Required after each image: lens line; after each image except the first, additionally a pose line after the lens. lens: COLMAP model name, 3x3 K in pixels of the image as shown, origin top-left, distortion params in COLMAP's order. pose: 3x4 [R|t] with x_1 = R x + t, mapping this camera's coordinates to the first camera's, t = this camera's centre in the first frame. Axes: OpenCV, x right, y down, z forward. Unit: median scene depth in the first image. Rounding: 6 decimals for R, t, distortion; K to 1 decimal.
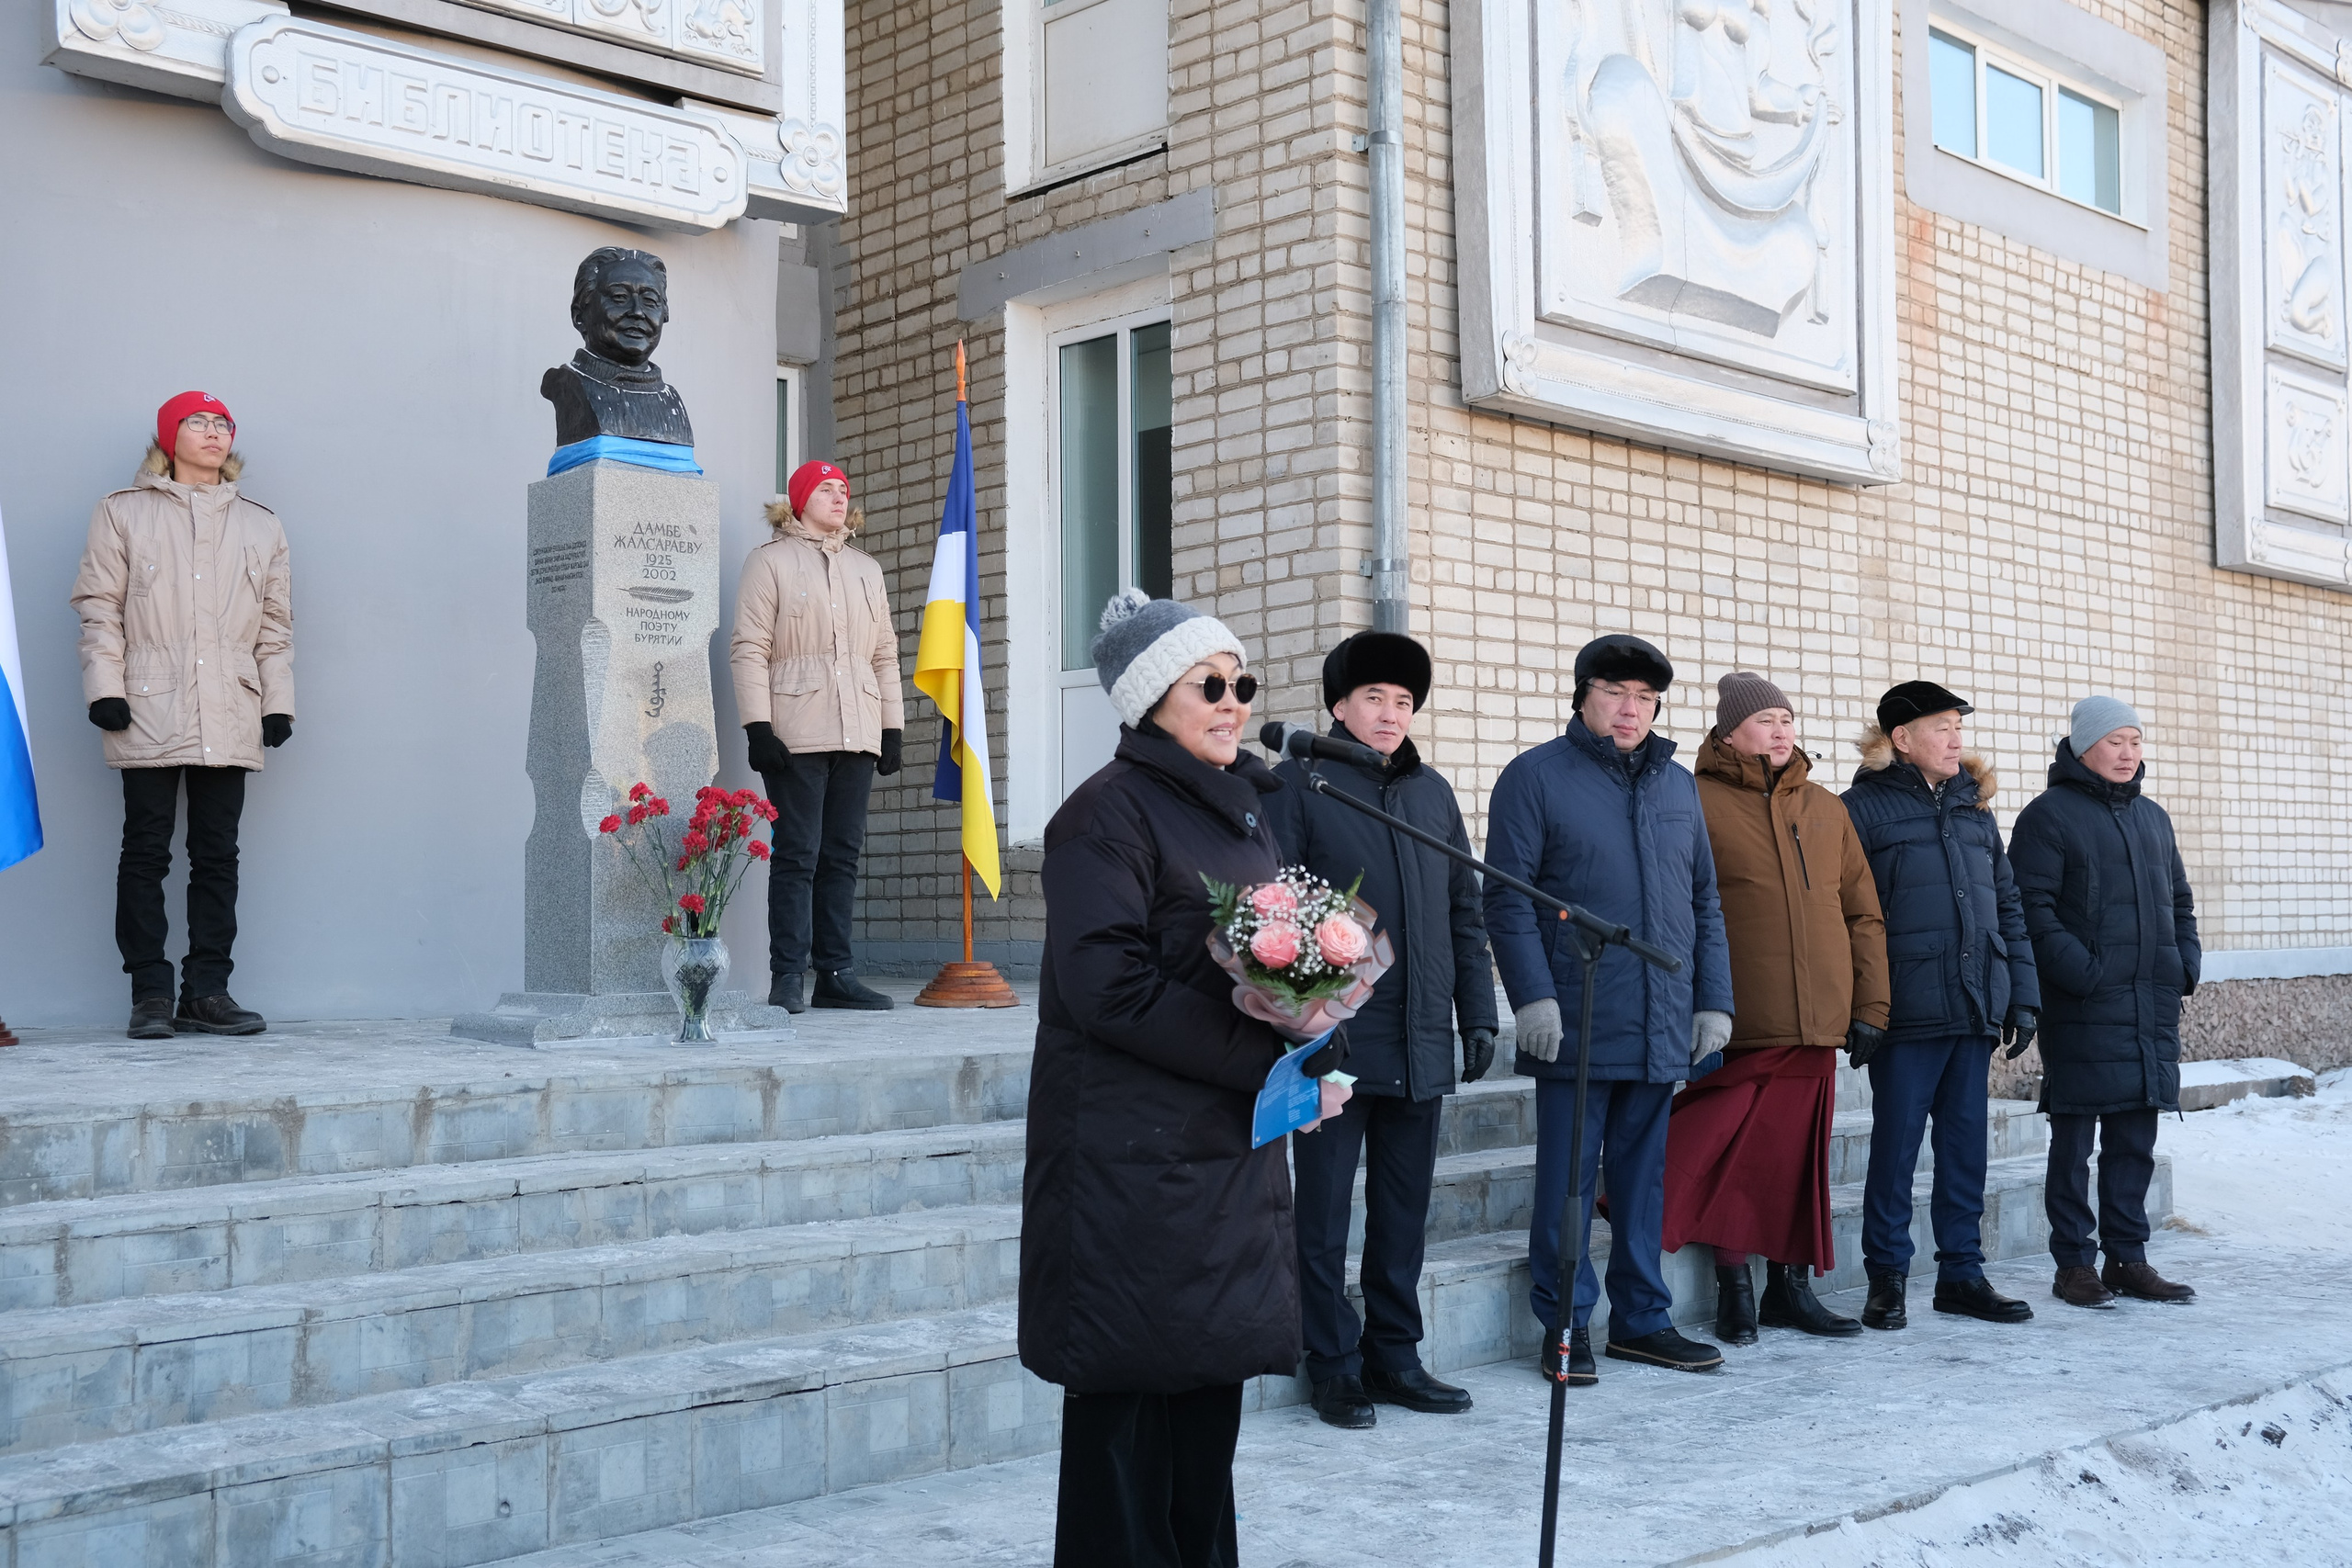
lens RADIAL K [[2490.4, 0, 1175.4], [0, 2490.4, 778.6], [0, 0, 1]] dist [-0.047327, 0.089739]
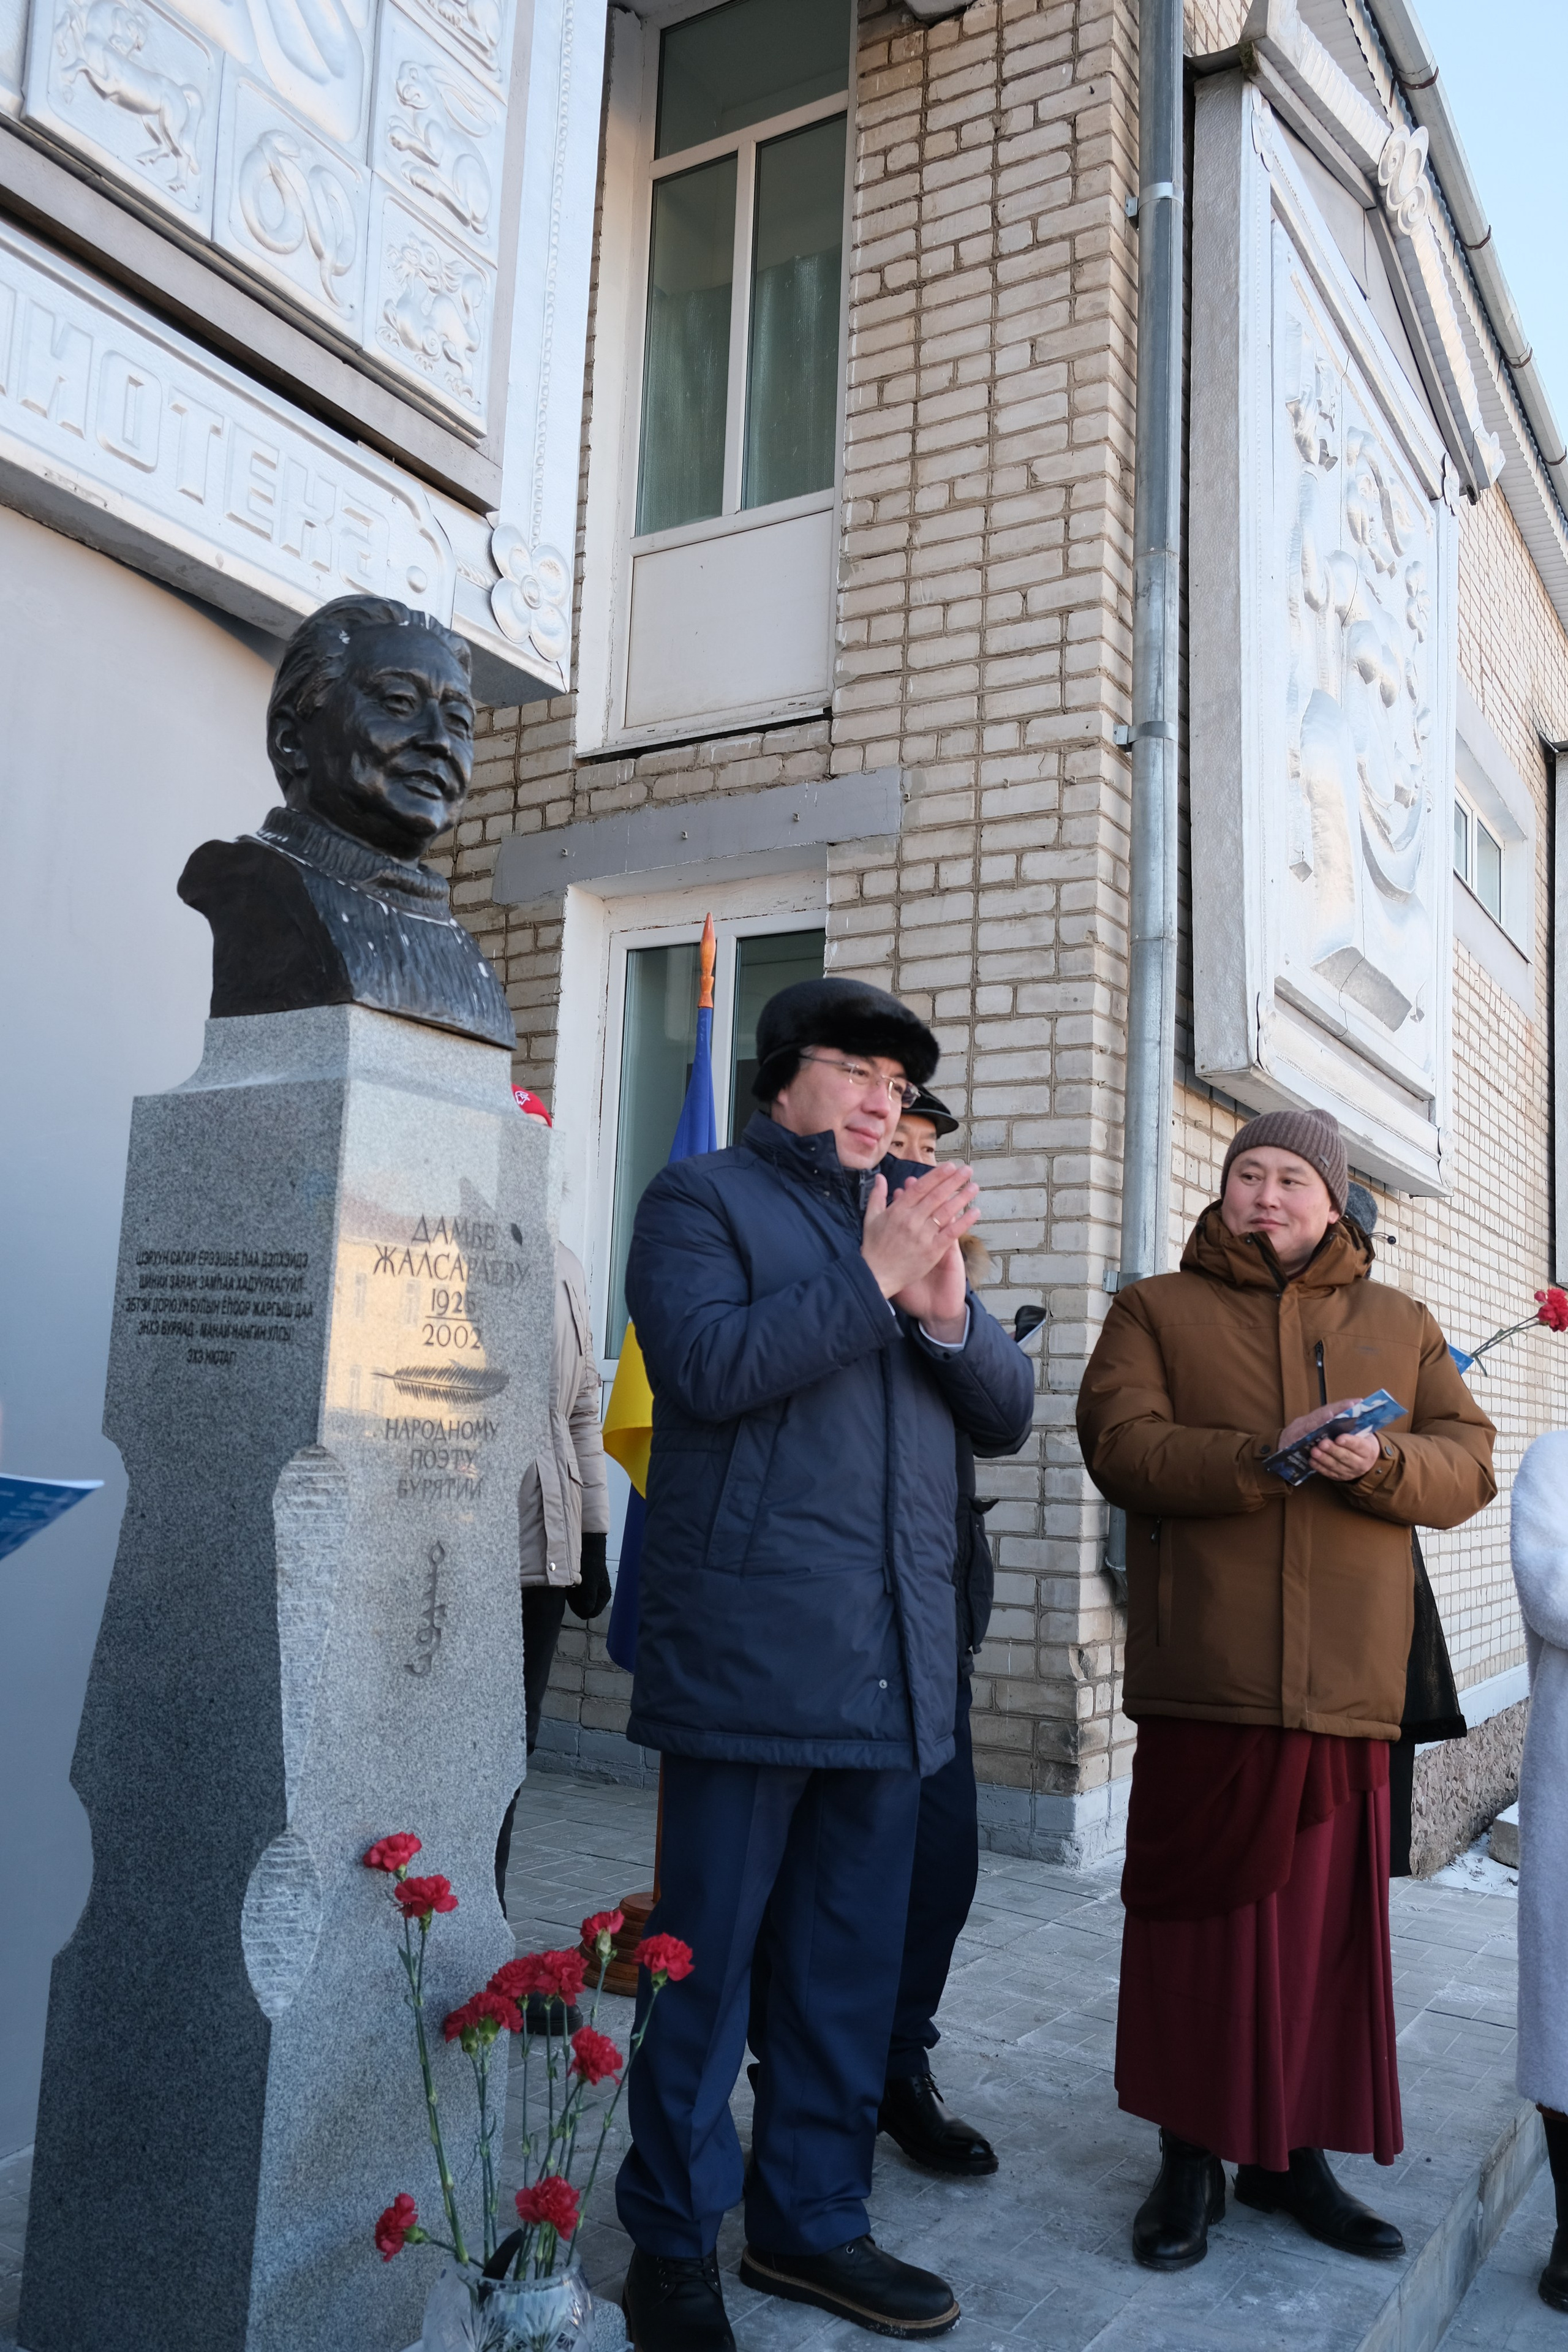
lens RADIAL K [[1902.6, 0, 790.9], [0, 1902.6, 1176.4], [0, 0, 1]] dist [-0.009331, 0.009631]
pose [[0.964136, 0.085728, 0.251183, -0.159447], [-0.065619, 0.994011, -0.087381, -0.057132], [-0.257170, 0.067764, 0.963987, 0.447493]]
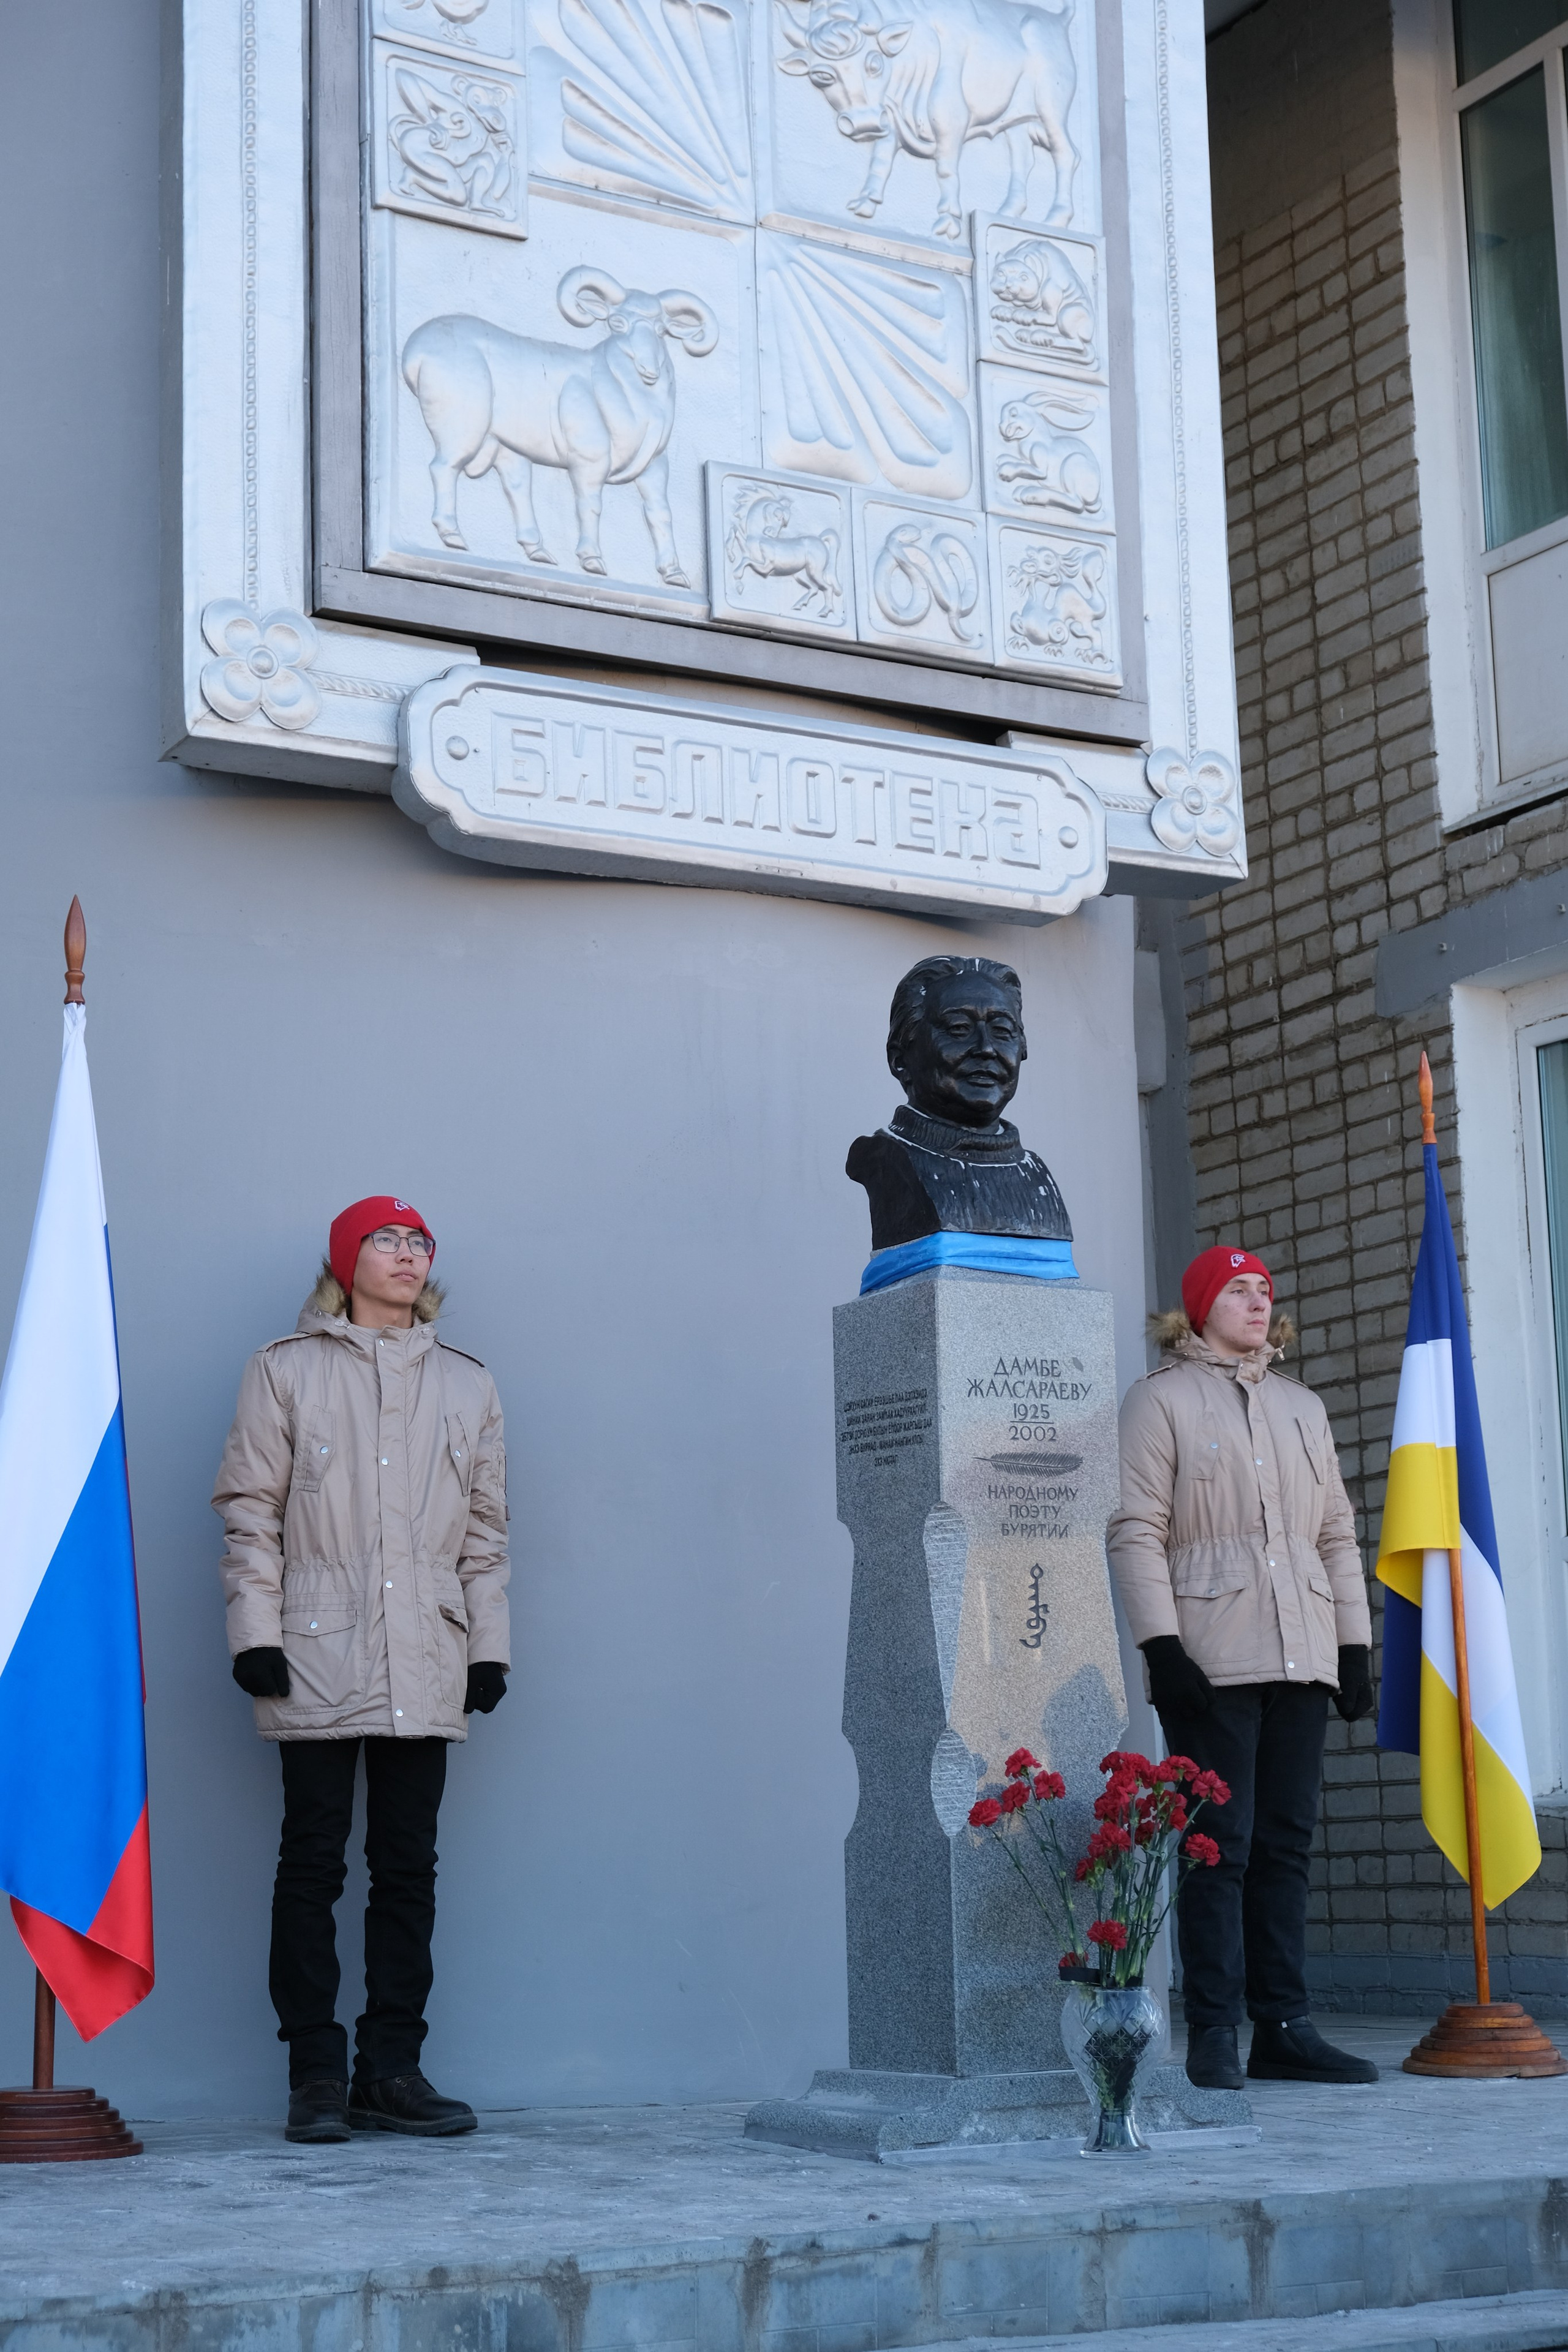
lens RADIAL K [[3649.3, 0, 766.5], [0, 3649.3, 1204.7], [0, 0, 1]] dist [-0.022940, 0.225441]
pose [[0.974335, -0.052143, -0.218980, -0.039655], [0.024088, 0.991367, -0.128885, -0.012236], [0.223810, 0.120302, 0.967180, 0.016465]]
